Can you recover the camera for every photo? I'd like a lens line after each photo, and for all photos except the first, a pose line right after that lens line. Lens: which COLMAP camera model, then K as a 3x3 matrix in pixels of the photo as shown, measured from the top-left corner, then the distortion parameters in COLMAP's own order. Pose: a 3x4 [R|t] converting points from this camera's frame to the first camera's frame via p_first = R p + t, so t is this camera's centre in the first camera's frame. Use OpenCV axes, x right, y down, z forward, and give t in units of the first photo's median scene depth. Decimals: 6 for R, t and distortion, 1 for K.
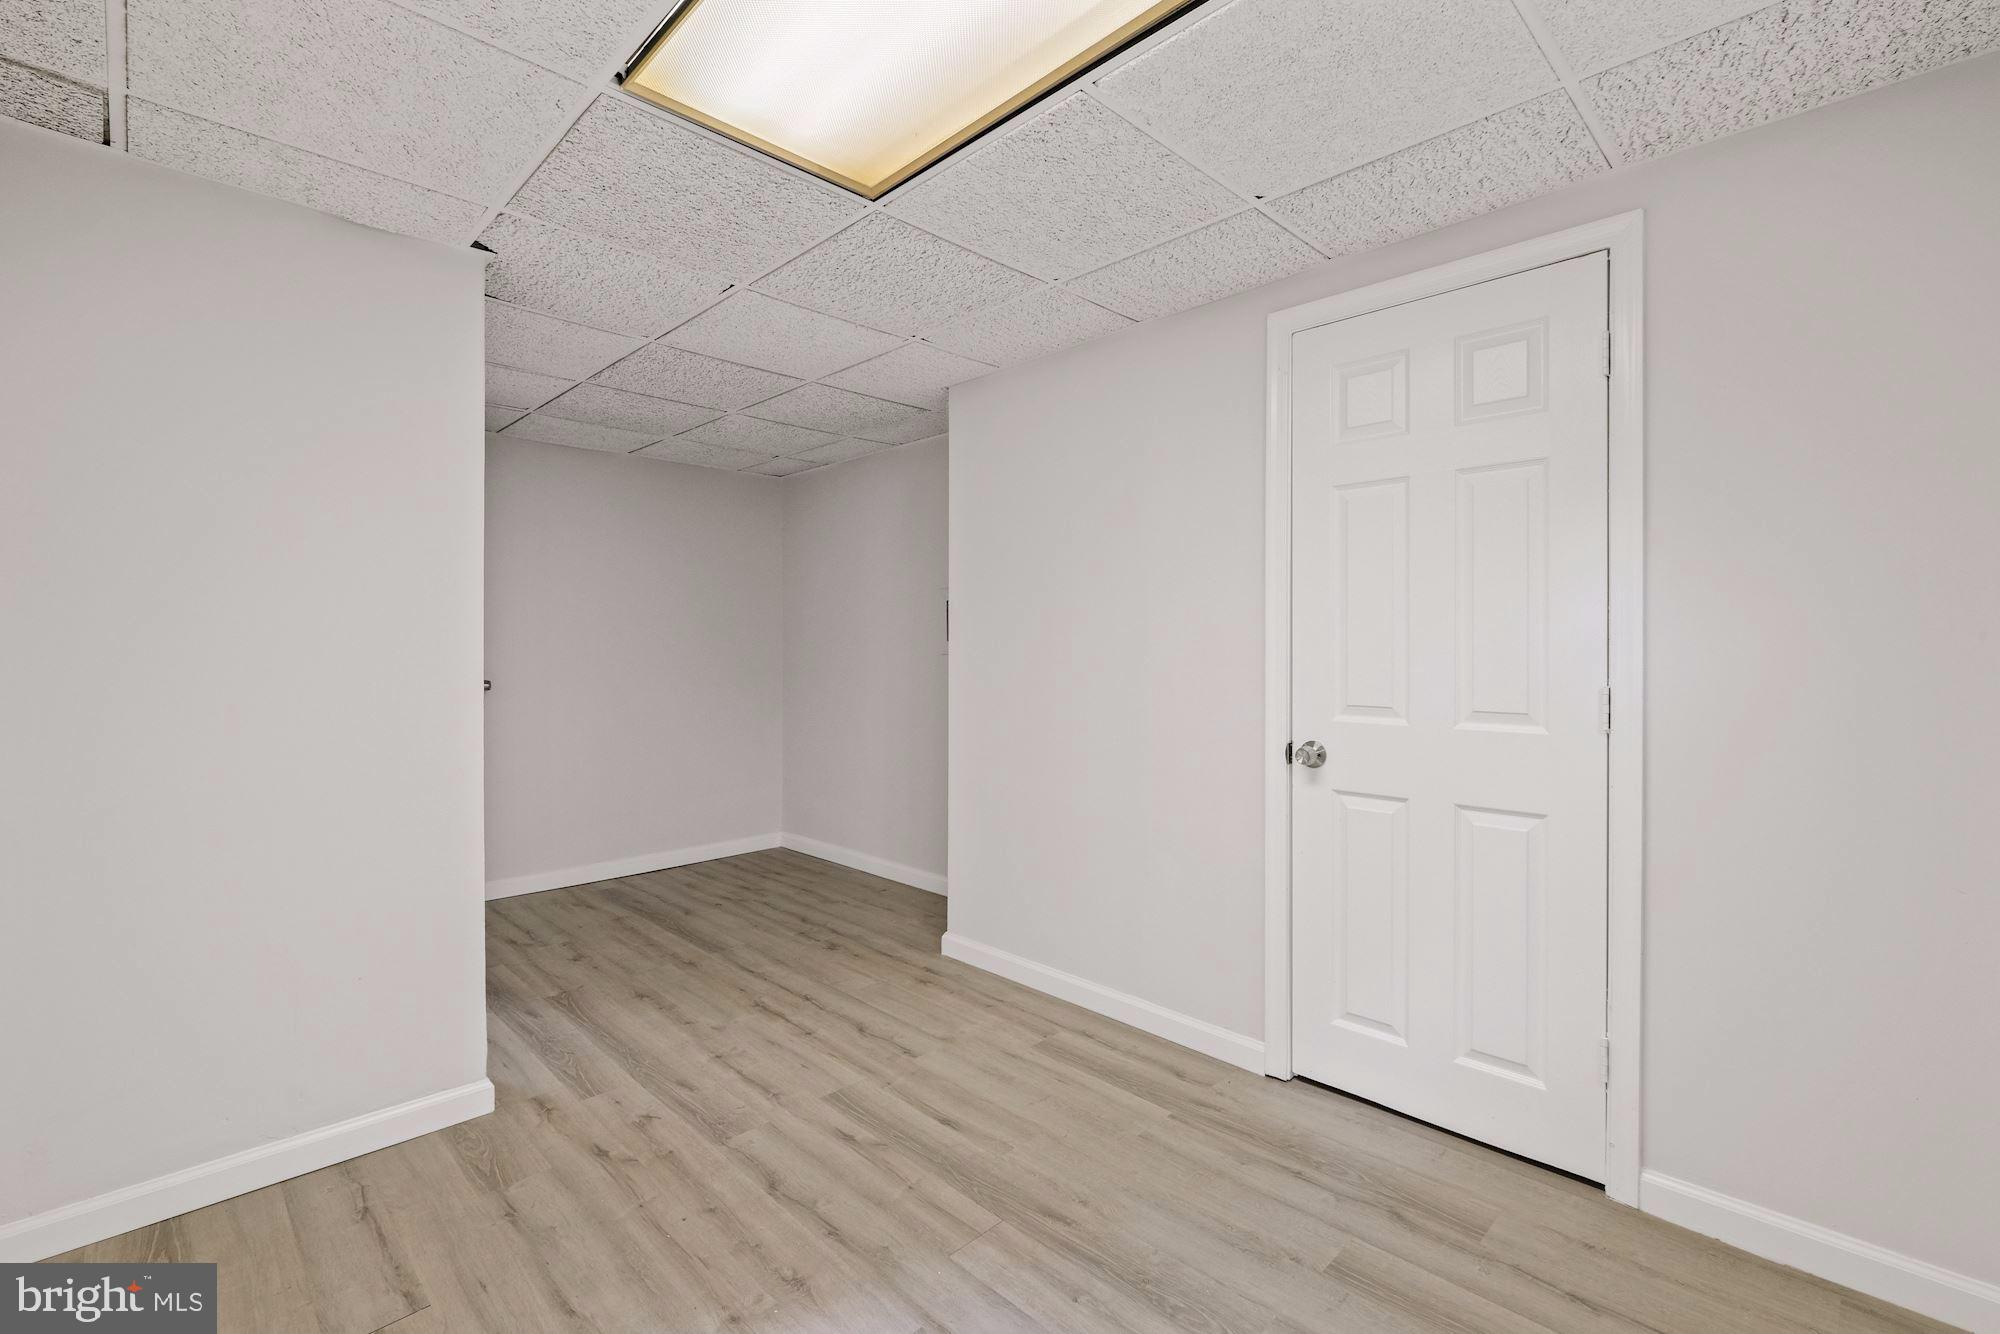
lens RADIAL K [[884.5, 0, 998.7], [0, 884.5, 659.0], [0, 0, 1]] dist [-0.003074, 0.000544]
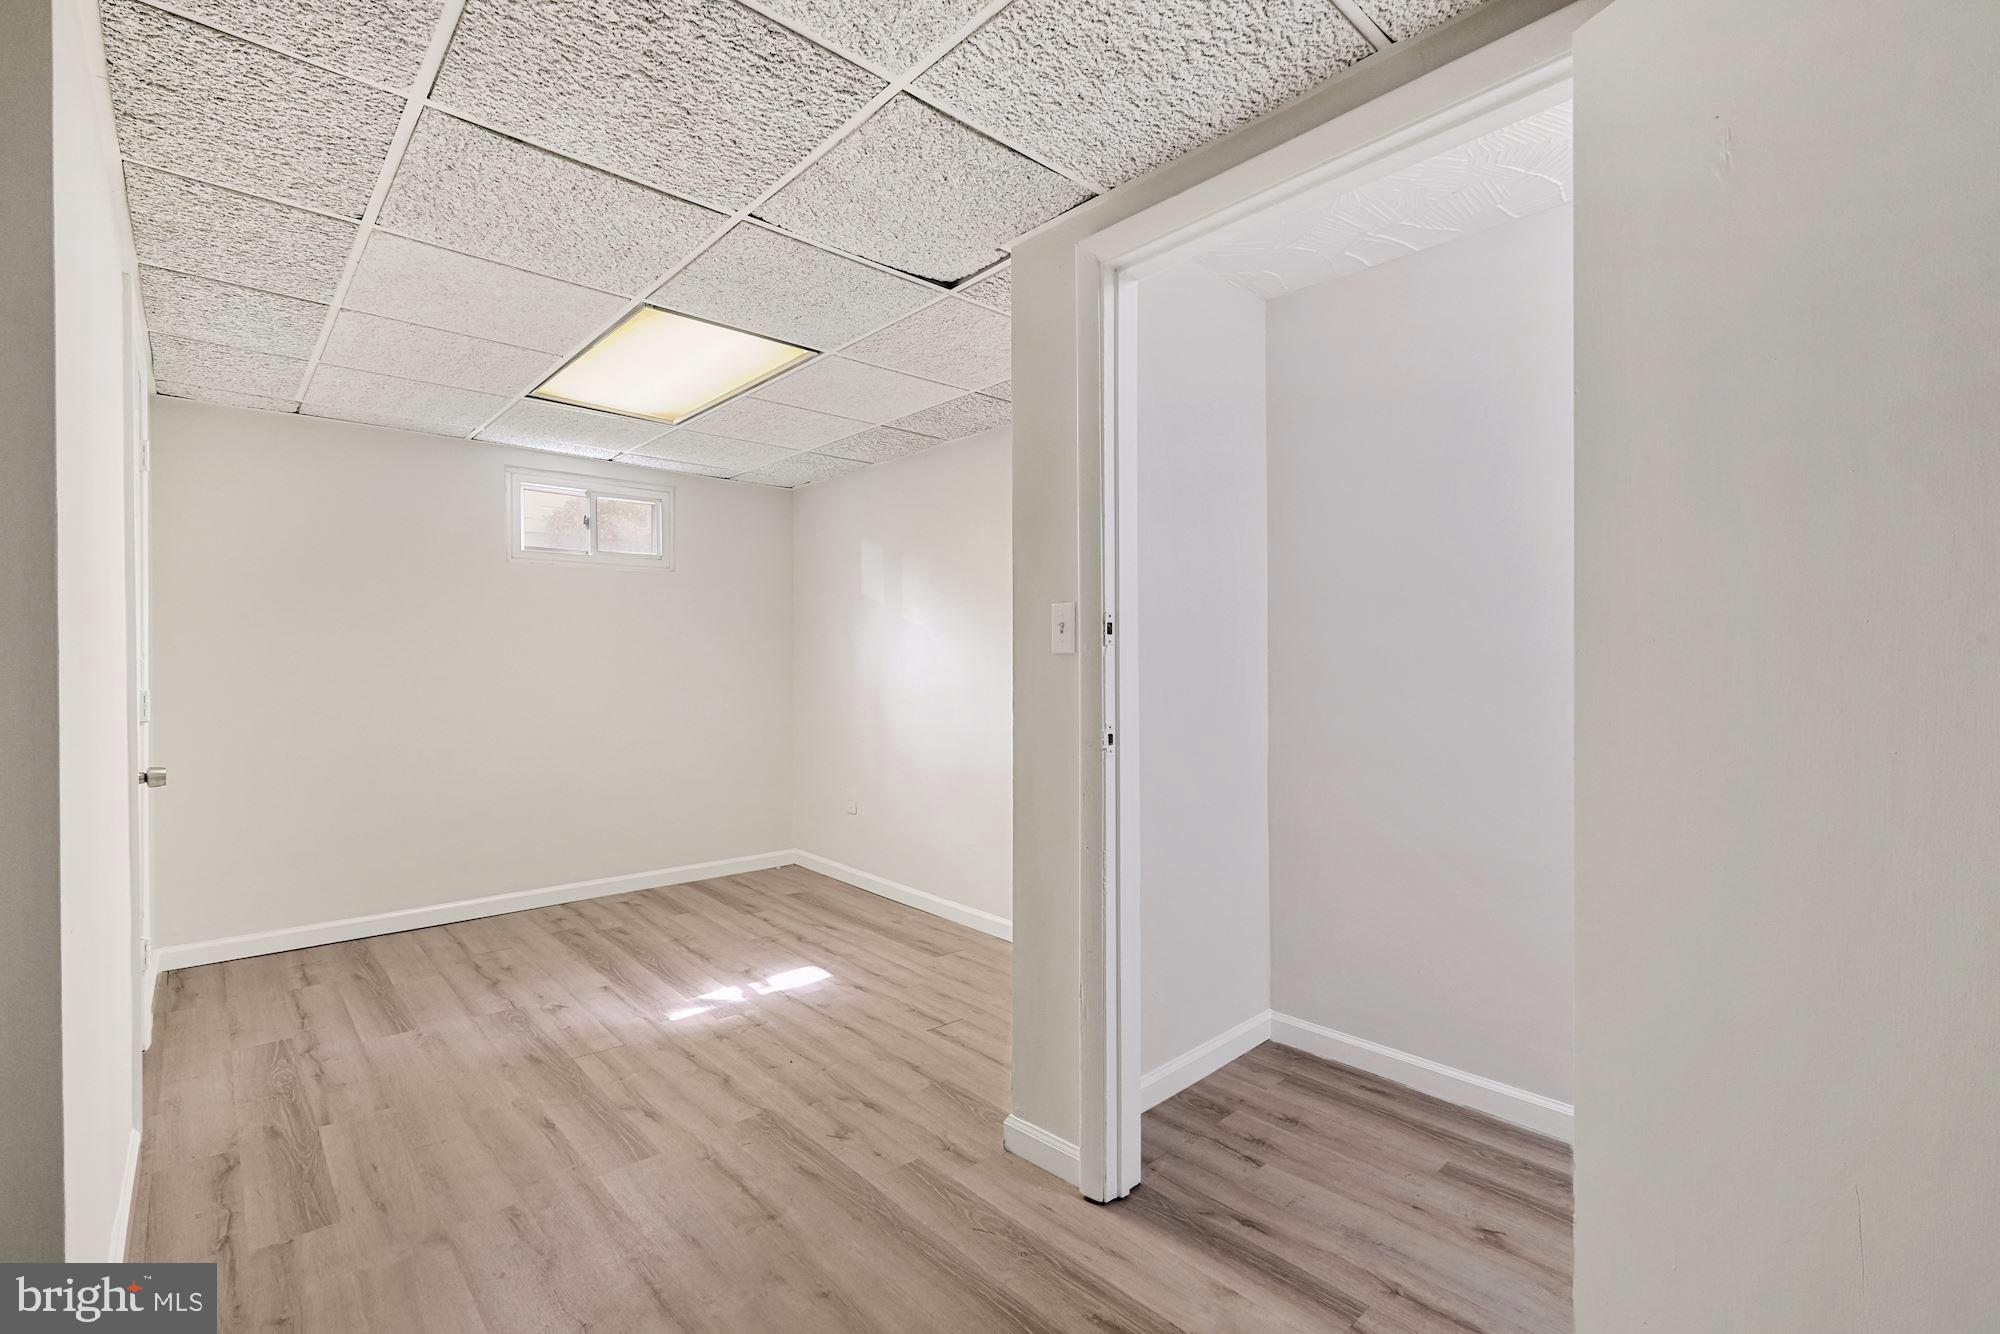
lens RADIAL K [[884.5, 0, 1001.6], [0, 884.5, 664.7], [0, 0, 1]] dist [-0.003074, 0.000544]
pose [[-0.999342, 0.002870, 0.036146, -0.635697], [0.003374, 0.999898, 0.013899, -0.022273], [-0.036103, 0.014012, -0.999250, 2.040122]]
